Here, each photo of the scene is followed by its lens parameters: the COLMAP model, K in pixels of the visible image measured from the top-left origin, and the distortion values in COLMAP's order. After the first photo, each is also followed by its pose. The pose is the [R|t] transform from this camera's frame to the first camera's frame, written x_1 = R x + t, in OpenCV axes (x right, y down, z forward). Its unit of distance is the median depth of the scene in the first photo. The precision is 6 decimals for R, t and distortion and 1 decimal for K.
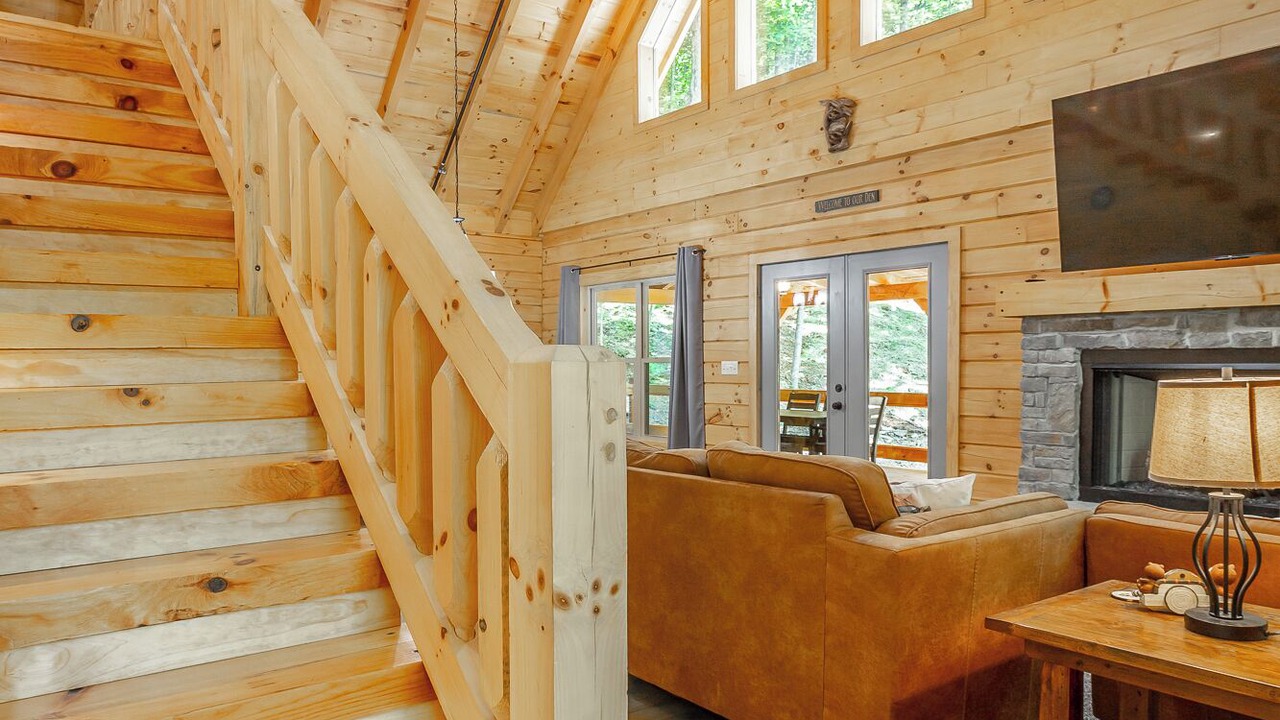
lens RADIAL K [[907.4, 0, 619.0], [0, 907.4, 386.1], [0, 0, 1]] dist [-0.014404, 0.003925]
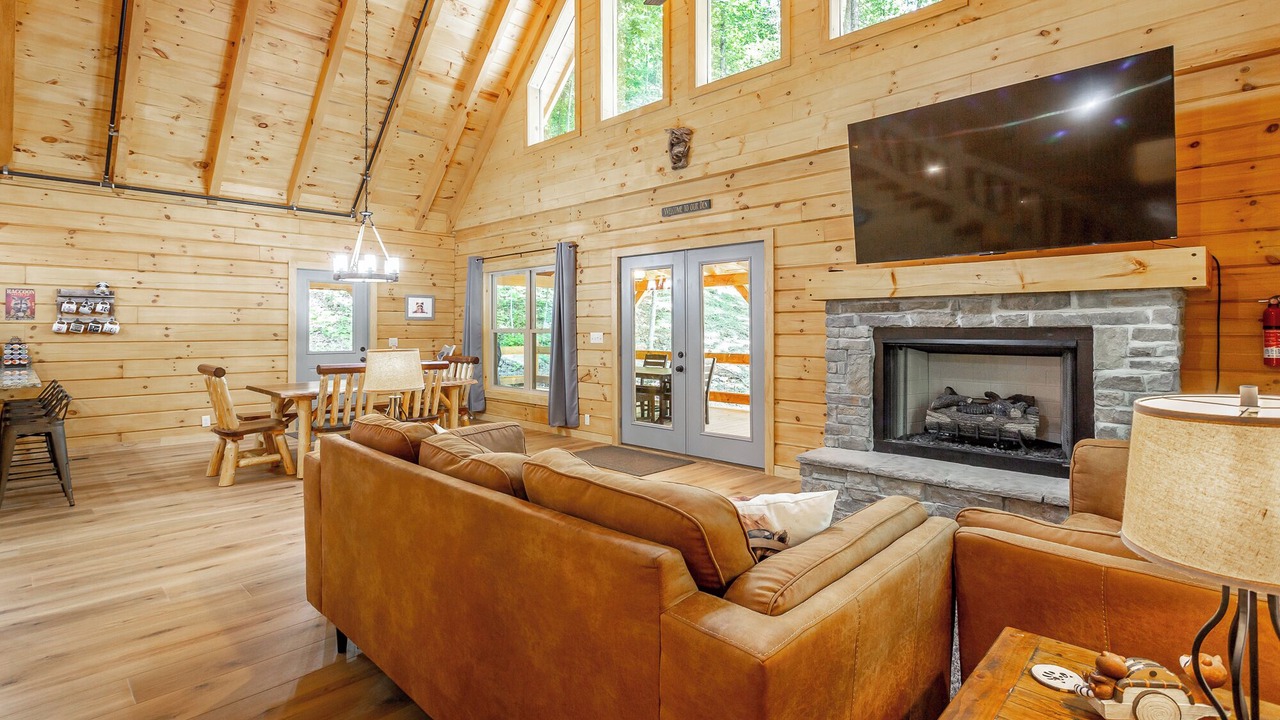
lens RADIAL K [[612.2, 0, 640.7], [0, 612.2, 318.2], [0, 0, 1]] dist [-0.003172, -0.000312]
pose [[0.985381, 0.003249, 0.170332, 0.043489], [0.003768, 0.999158, -0.040853, -0.014636], [-0.170321, 0.040898, 0.984540, 0.173421]]
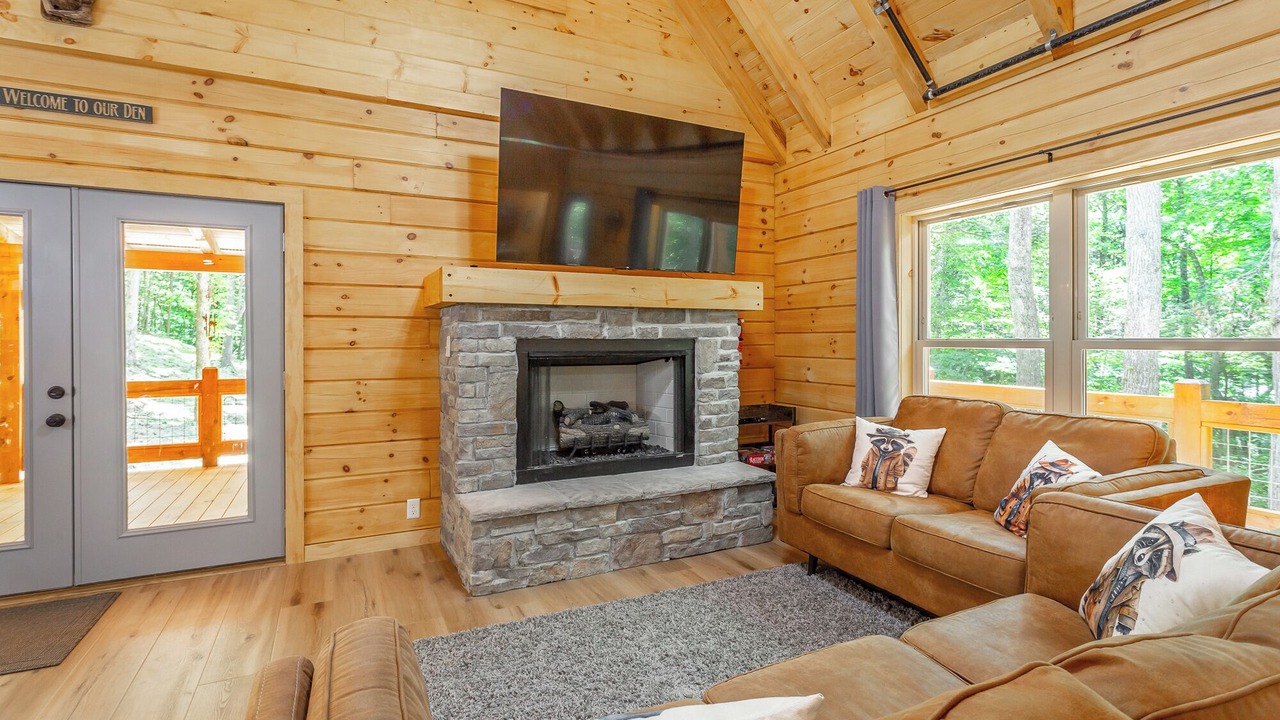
lens RADIAL K [[602.1, 0, 639.4], [0, 602.1, 336.8], [0, 0, 1]] dist [-0.002214, -0.000231]
pose [[0.172574, 0.004136, 0.984988, -0.106466], [0.023895, 0.999679, -0.008384, -0.024448], [-0.984707, 0.024983, 0.172419, 0.543142]]
